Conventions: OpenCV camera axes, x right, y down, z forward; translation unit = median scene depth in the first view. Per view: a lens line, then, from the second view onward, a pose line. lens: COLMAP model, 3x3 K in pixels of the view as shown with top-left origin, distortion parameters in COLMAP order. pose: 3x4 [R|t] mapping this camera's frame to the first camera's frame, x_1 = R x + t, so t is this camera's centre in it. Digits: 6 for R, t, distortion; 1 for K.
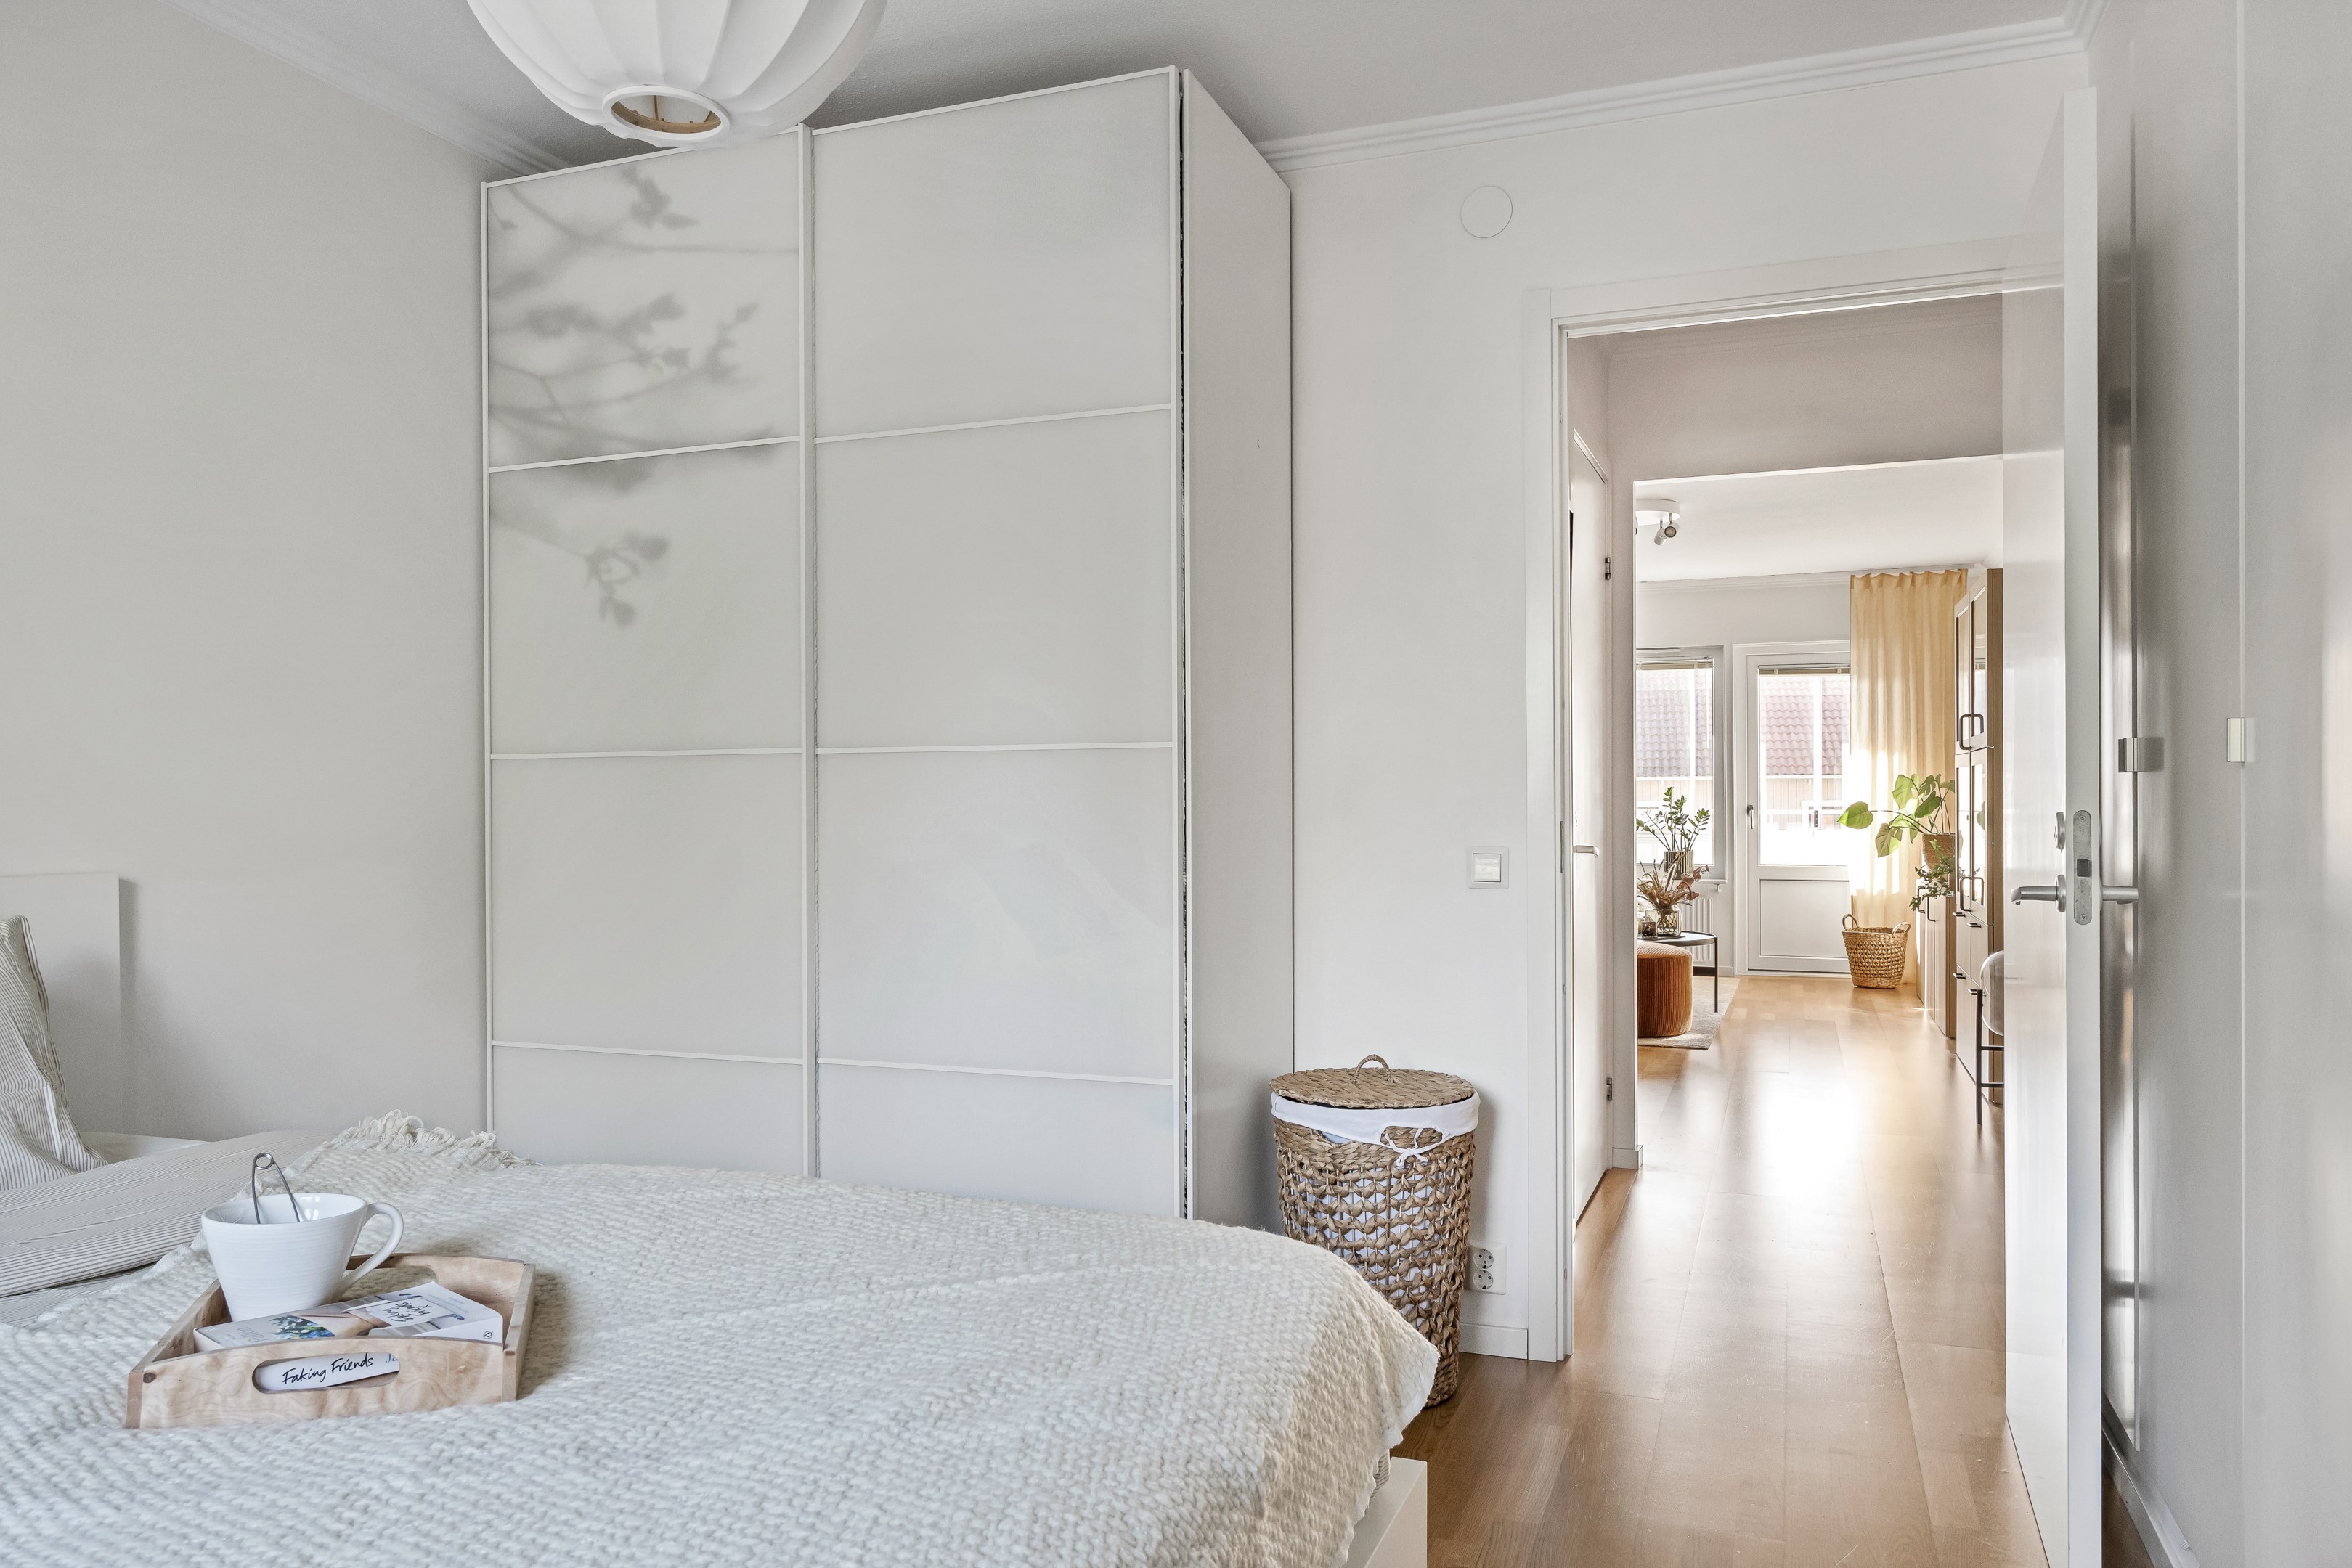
lens RADIAL K [[1597.3, 0, 1168.4], [0, 1597.3, 804.3], [0, 0, 1]] dist [0.001804, 0.002707]
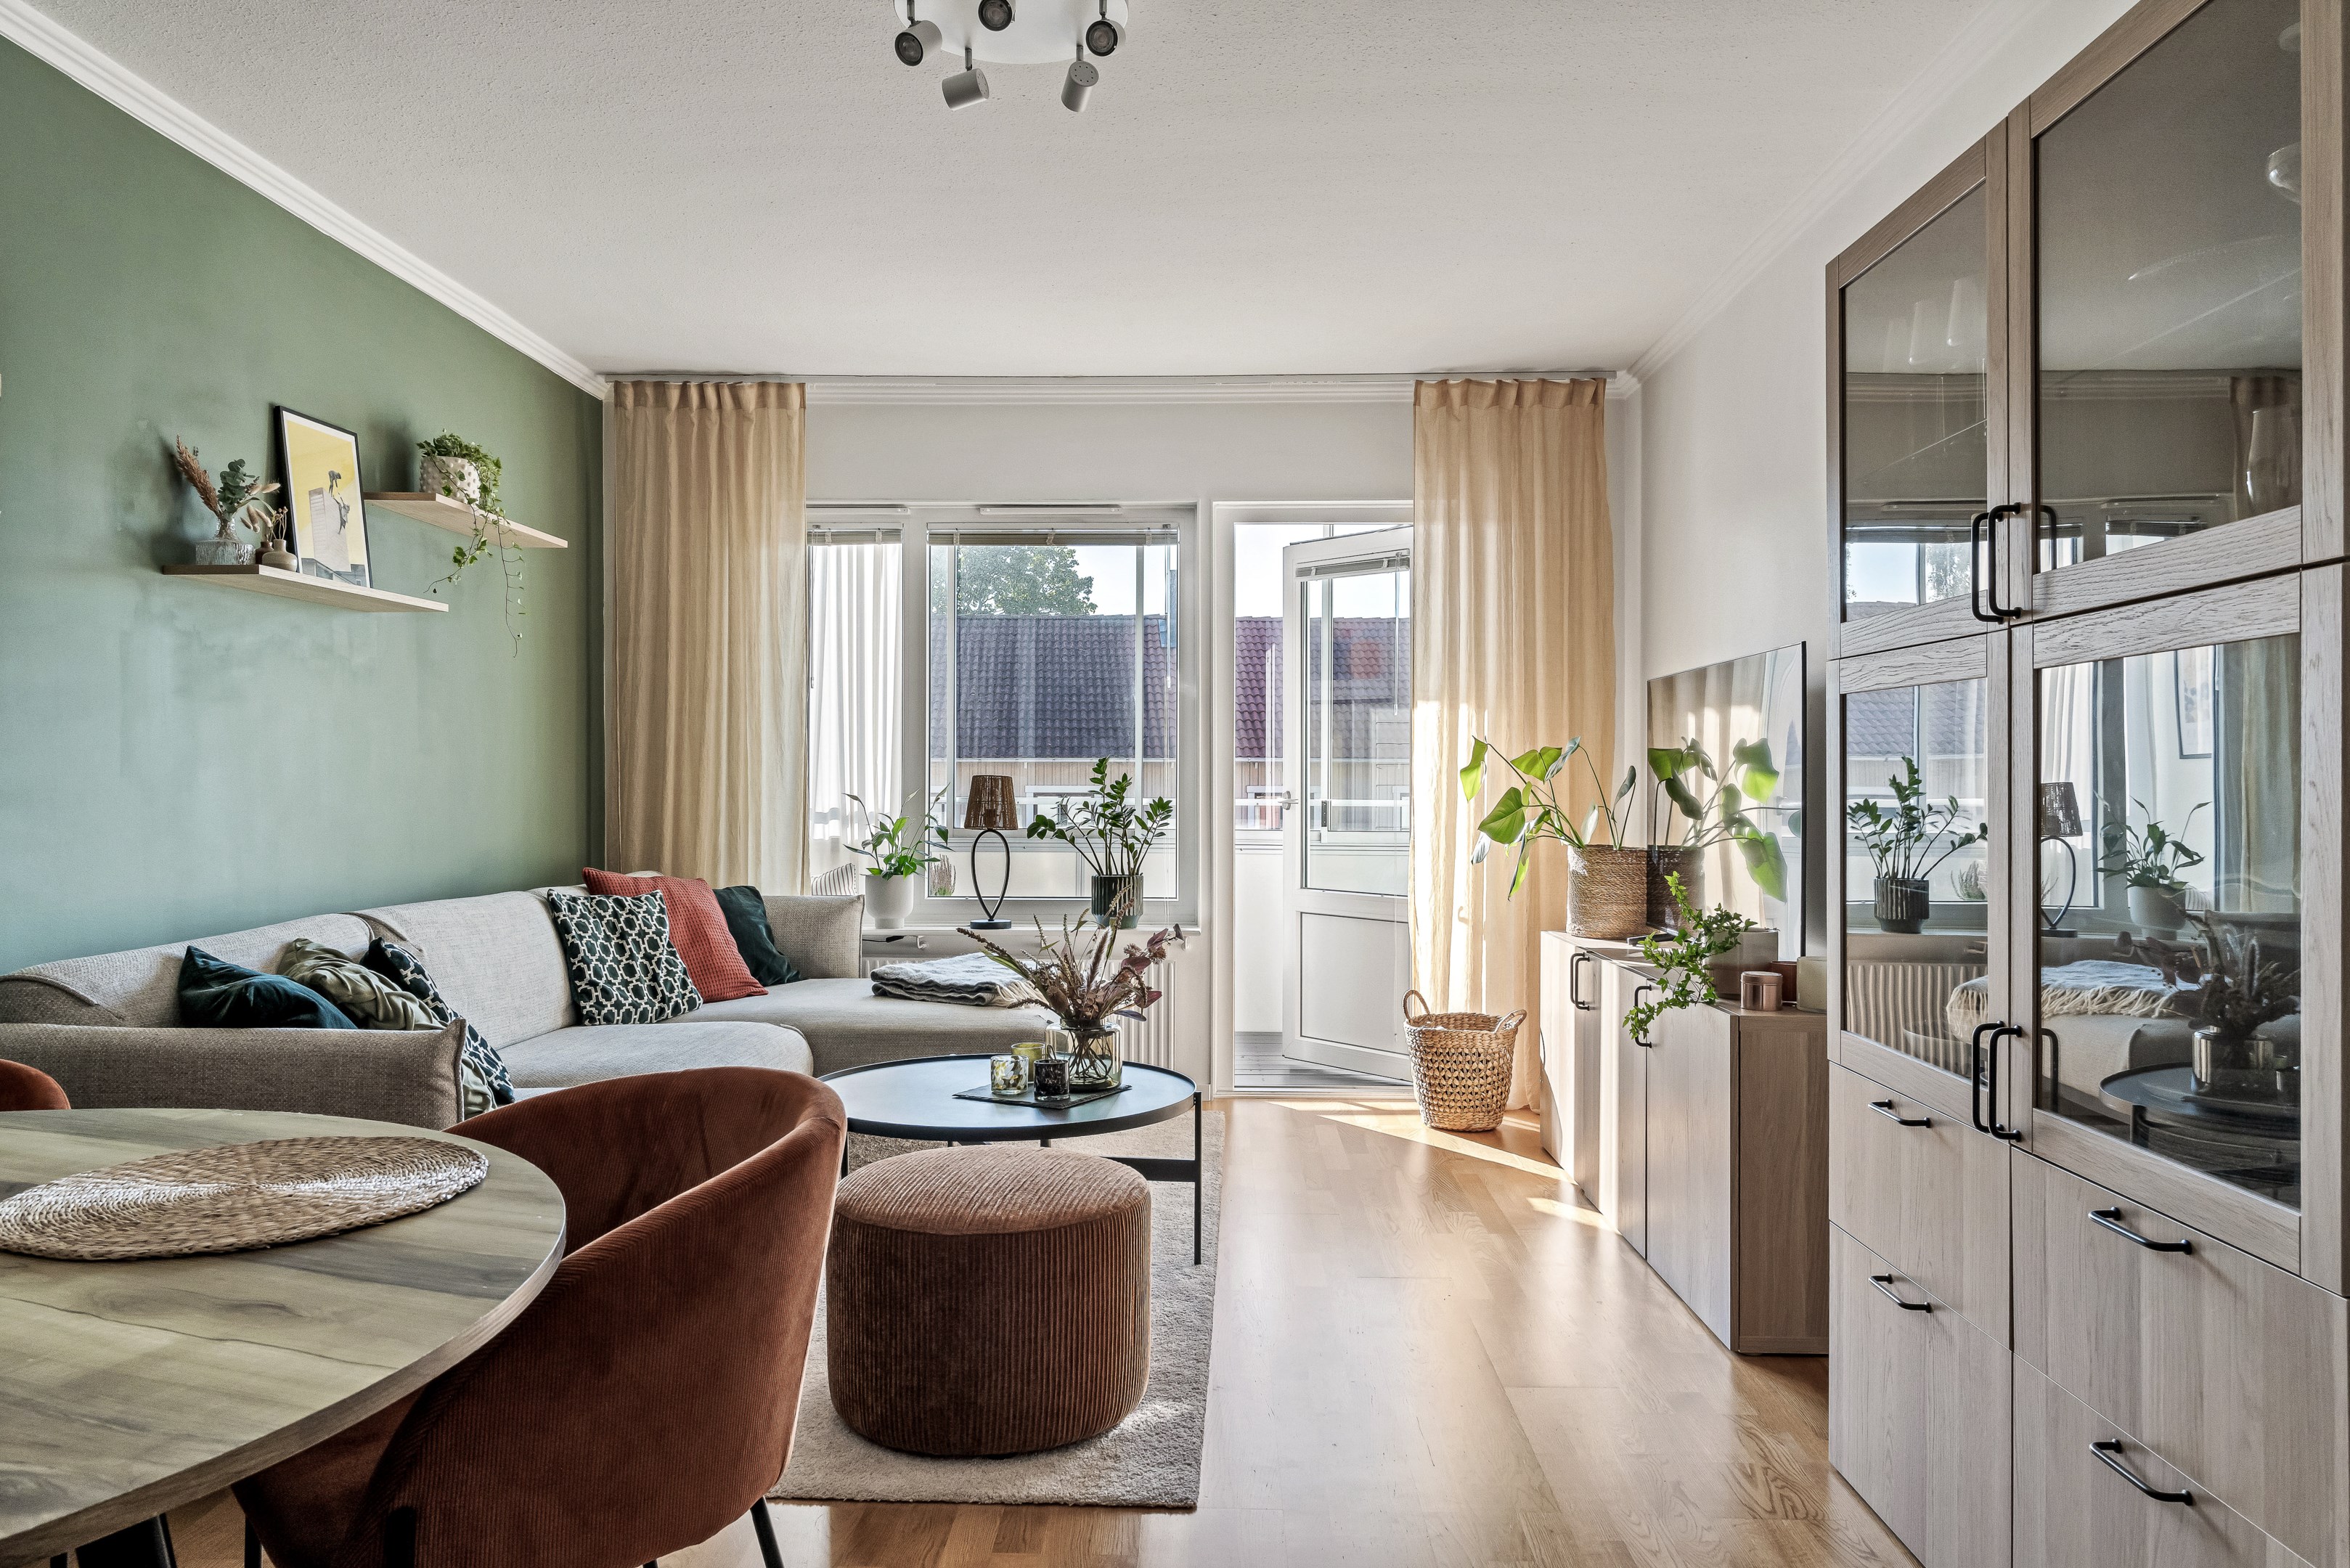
lens RADIAL K [[1596.2, 0, 1167.4], [0, 1596.2, 804.3], [0, 0, 1]] dist [0.001804, 0.002707]
pose [[0.942274, 0.004811, 0.334809, 0.161882], [-0.007735, 0.999943, 0.007401, 0.000979], [-0.334754, -0.009563, 0.942257, 0.509226]]
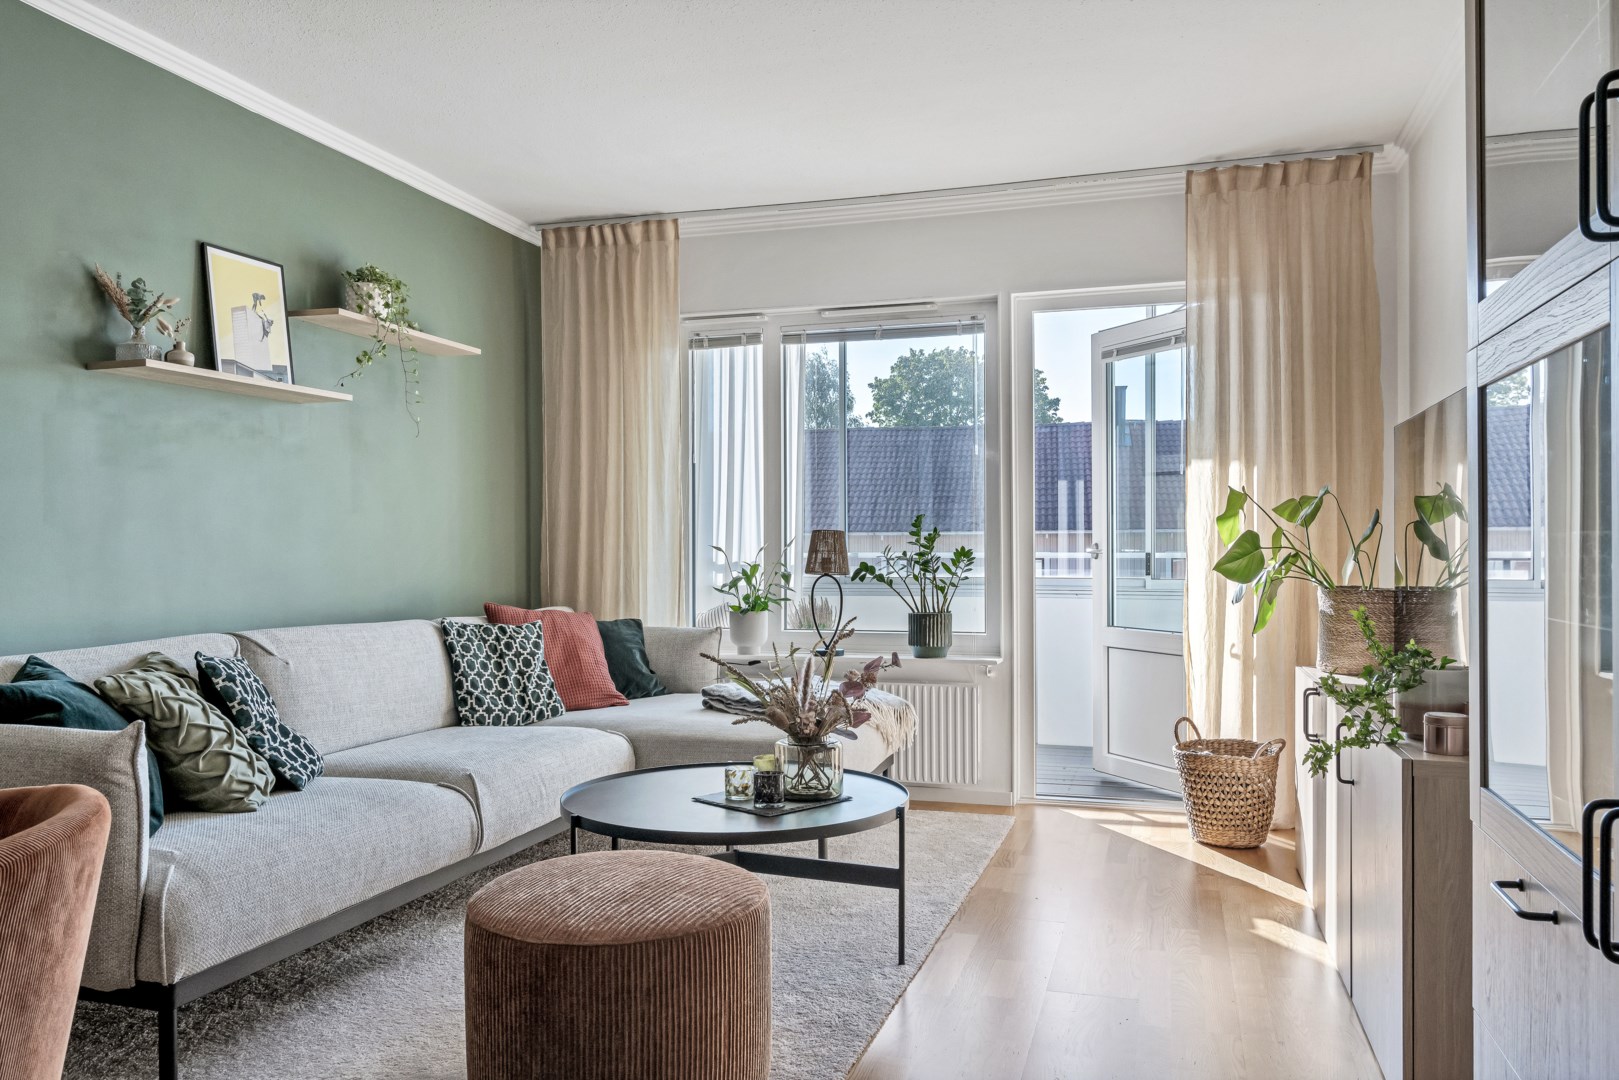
lens RADIAL K [[1162.6, 0, 808.1], [0, 1162.6, 570.4], [0, 0, 1]] dist [-0.000269, 0.002209]
pose [[0.997060, 0.001989, 0.076598, 0.248278], [-0.002835, 0.999936, 0.010947, 0.007554], [-0.076571, -0.011132, 0.997002, 0.565159]]
